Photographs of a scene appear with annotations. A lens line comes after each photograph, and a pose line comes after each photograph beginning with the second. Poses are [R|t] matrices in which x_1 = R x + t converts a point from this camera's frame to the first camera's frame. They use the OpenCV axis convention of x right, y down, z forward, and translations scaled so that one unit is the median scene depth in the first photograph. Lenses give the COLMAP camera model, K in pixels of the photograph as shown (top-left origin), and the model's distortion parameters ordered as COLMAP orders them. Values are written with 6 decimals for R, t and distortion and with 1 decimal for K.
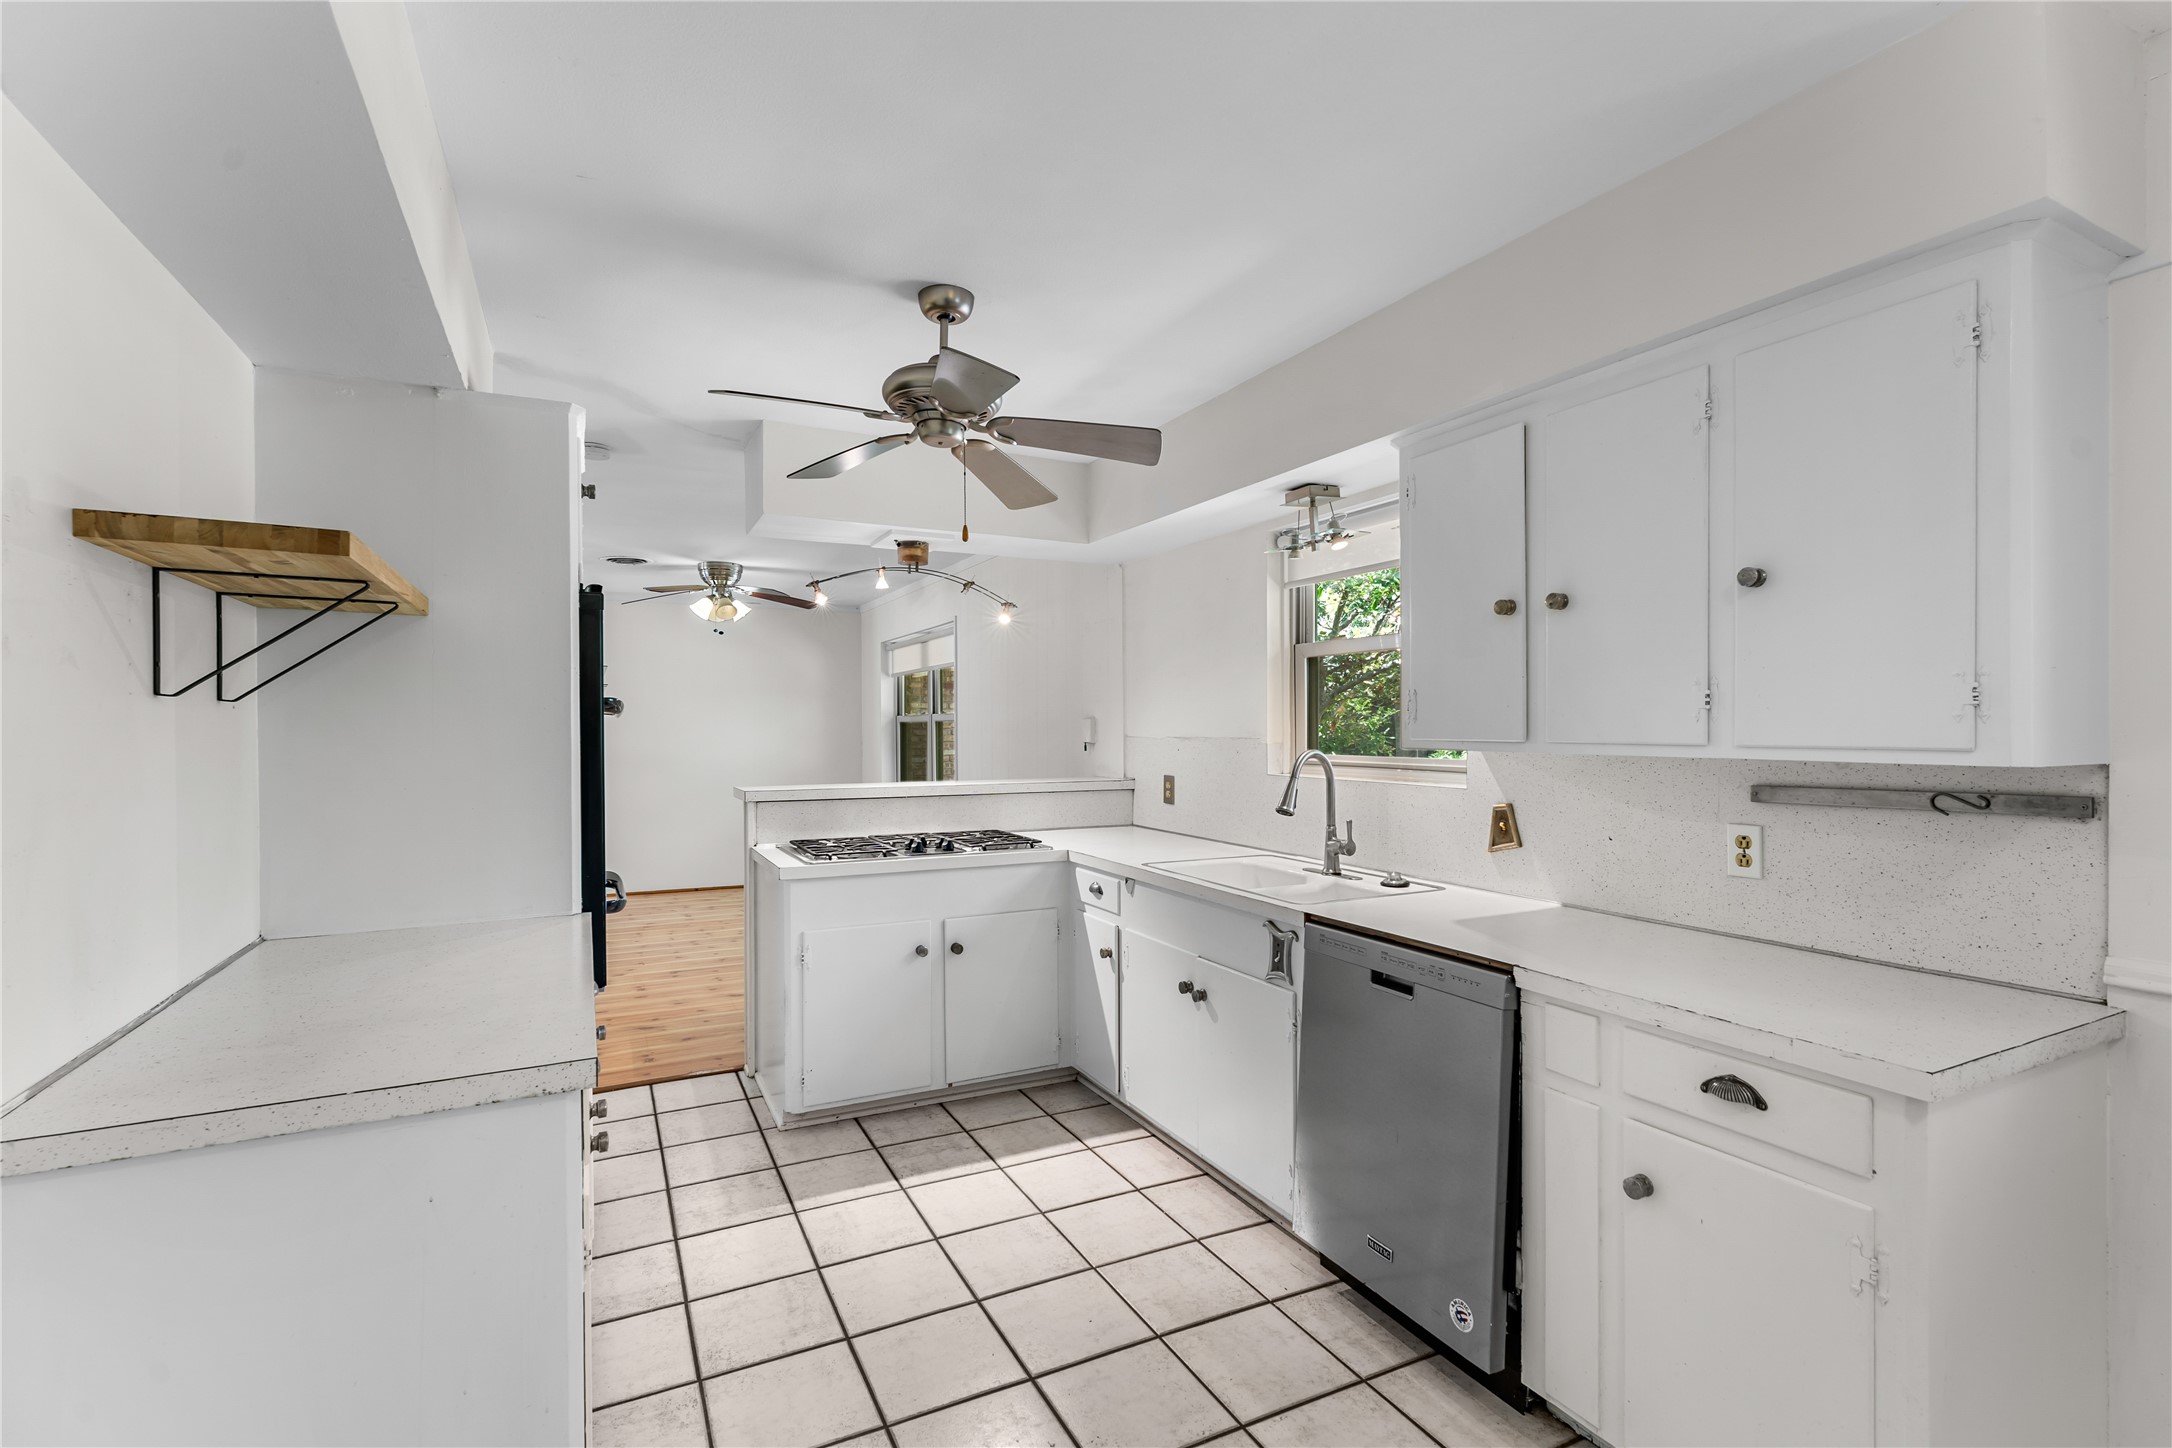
lens RADIAL K [[985.8, 0, 1077.3], [0, 985.8, 726.9], [0, 0, 1]] dist [-0.001795, -0.000297]
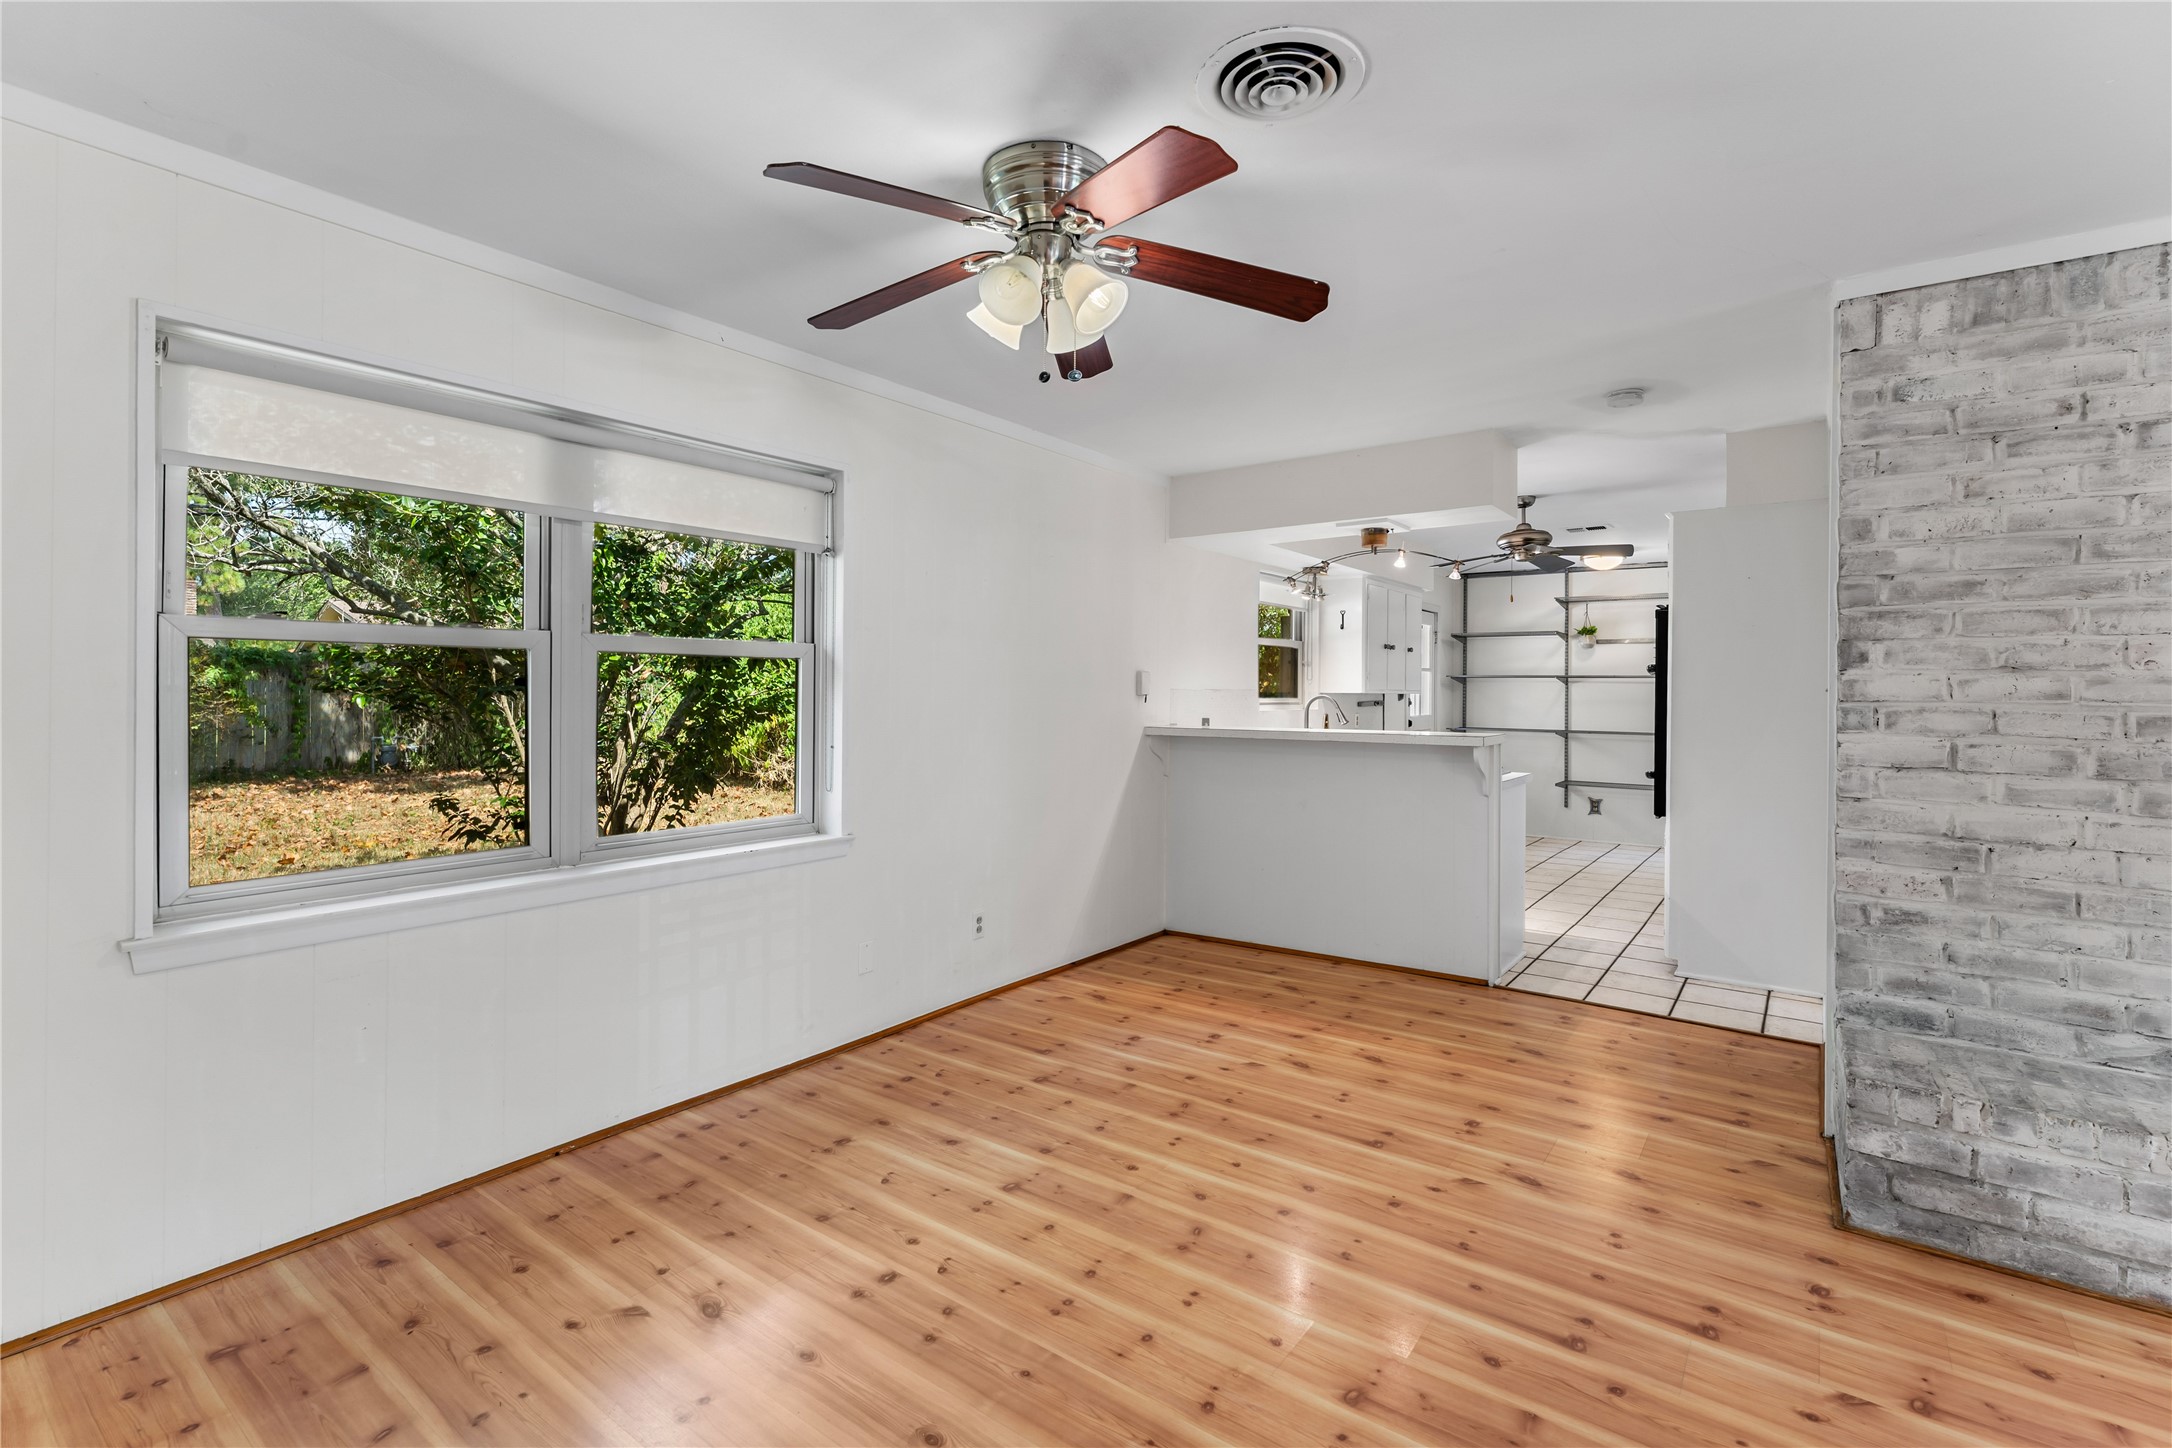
lens RADIAL K [[988.5, 0, 1074.4], [0, 988.5, 689.3], [0, 0, 1]] dist [-0.000439, -0.000018]
pose [[-0.444441, -0.000086, 0.895808, -1.469117], [-0.005687, 0.999980, -0.002725, 0.020728], [-0.895790, -0.006305, -0.444433, 2.507742]]
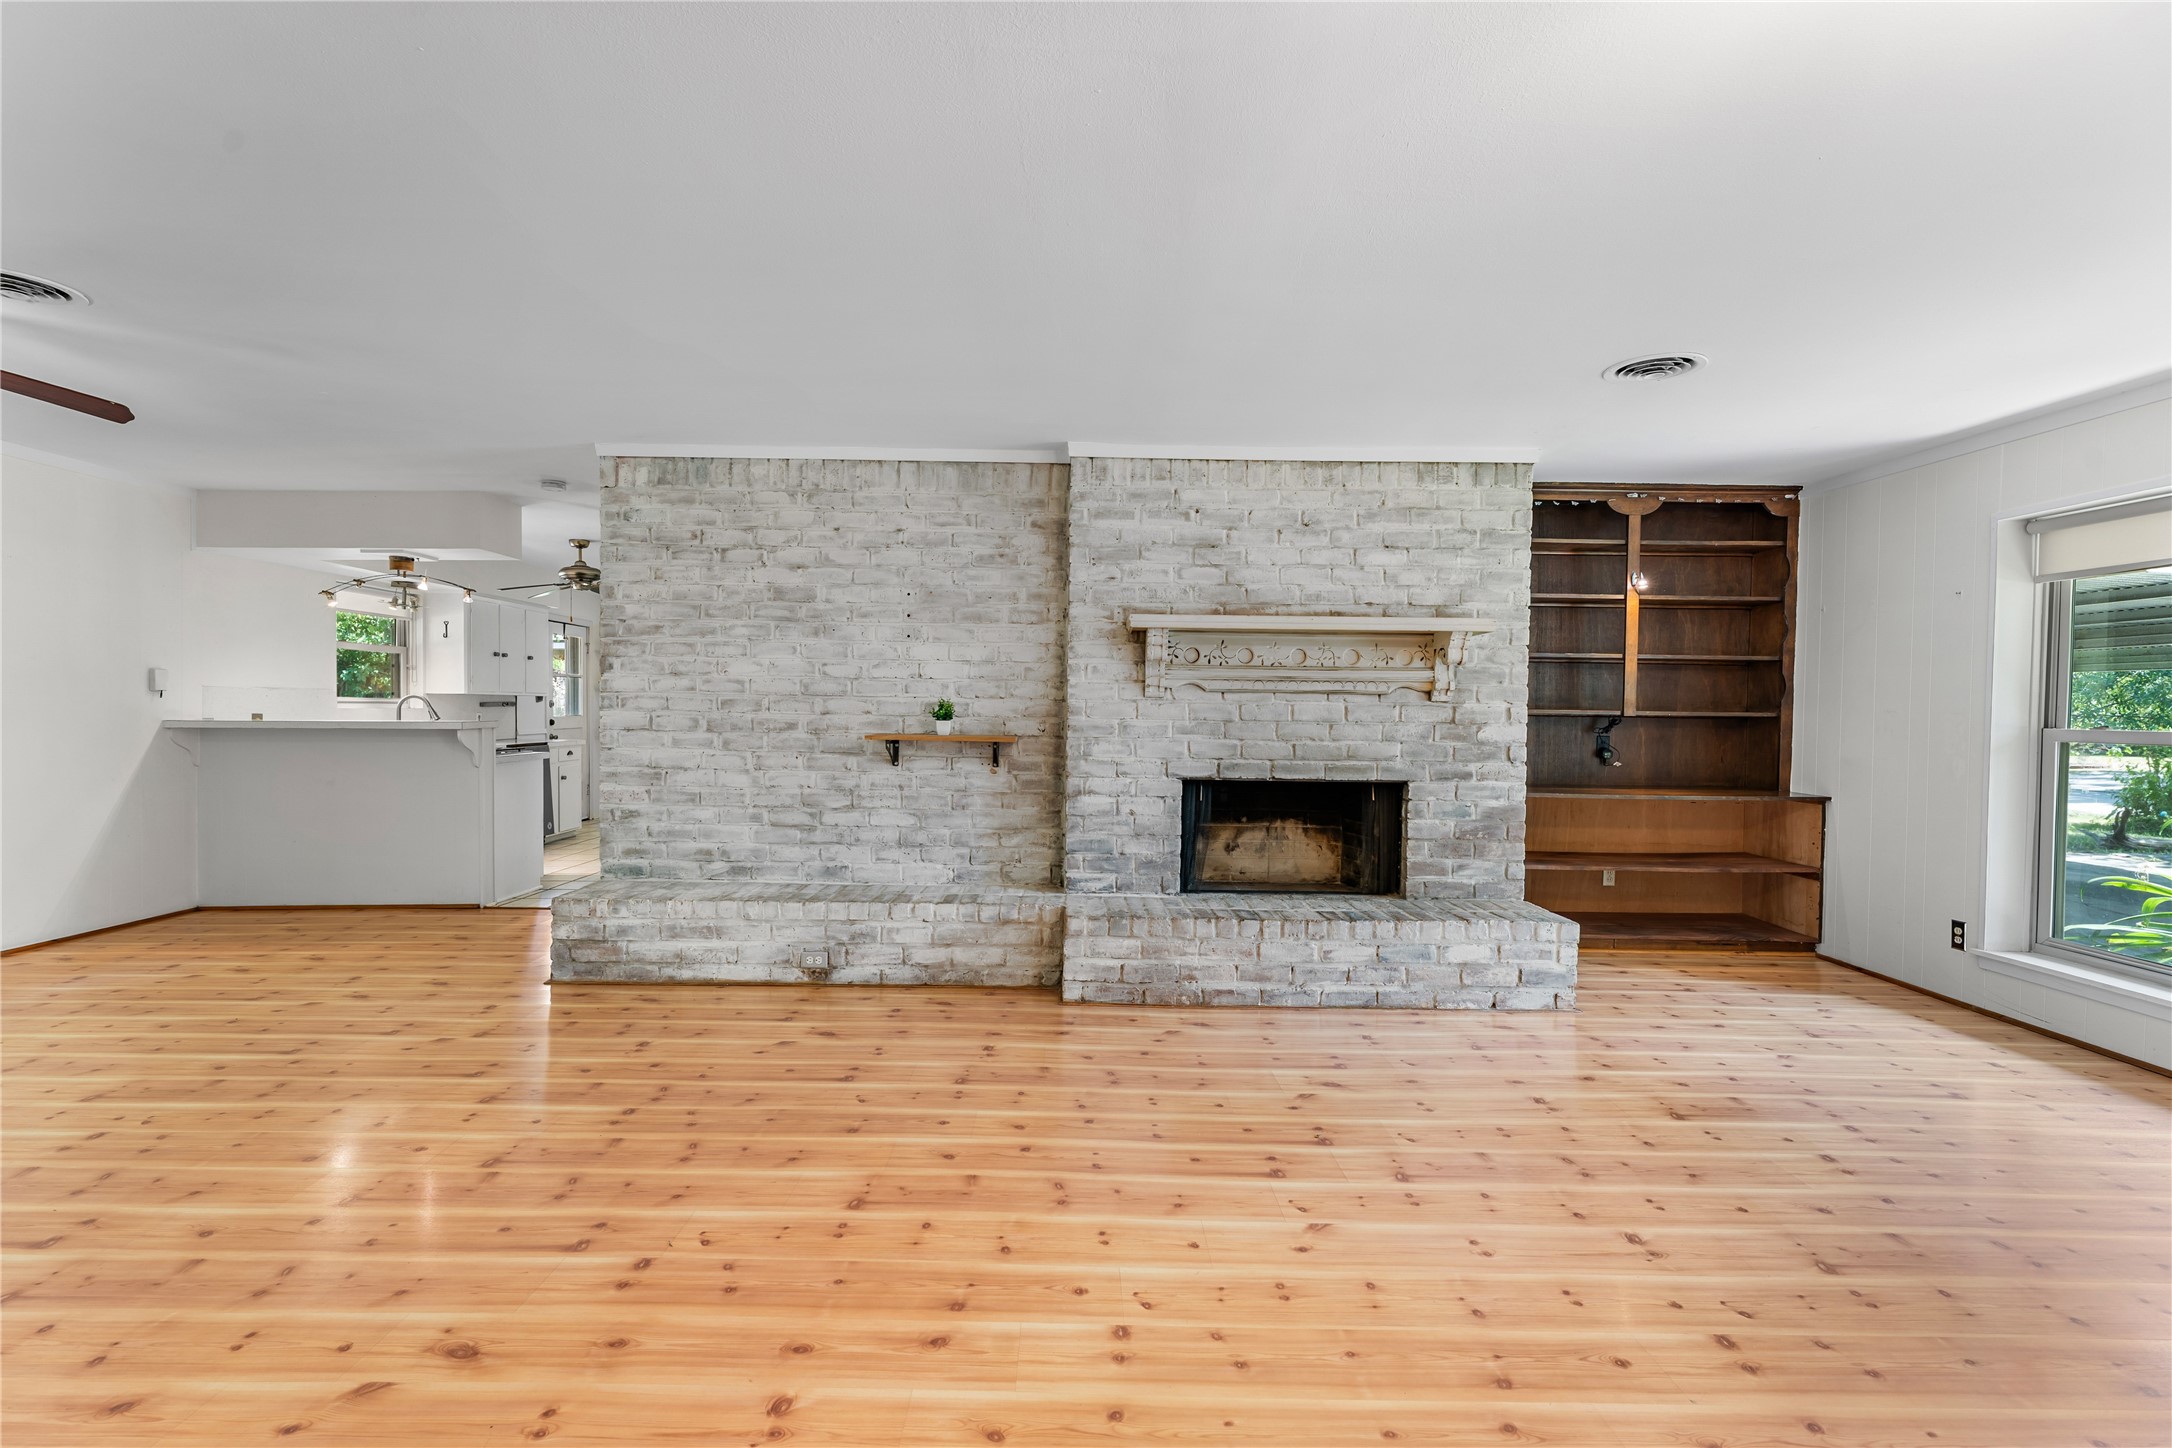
lens RADIAL K [[985.8, 0, 1077.3], [0, 985.8, 726.9], [0, 0, 1]] dist [-0.001795, -0.000297]
pose [[-0.896702, -0.014657, 0.442392, -2.353743], [-0.006675, 0.999786, 0.019595, 0.045747], [-0.442584, 0.014618, -0.896608, 2.531896]]
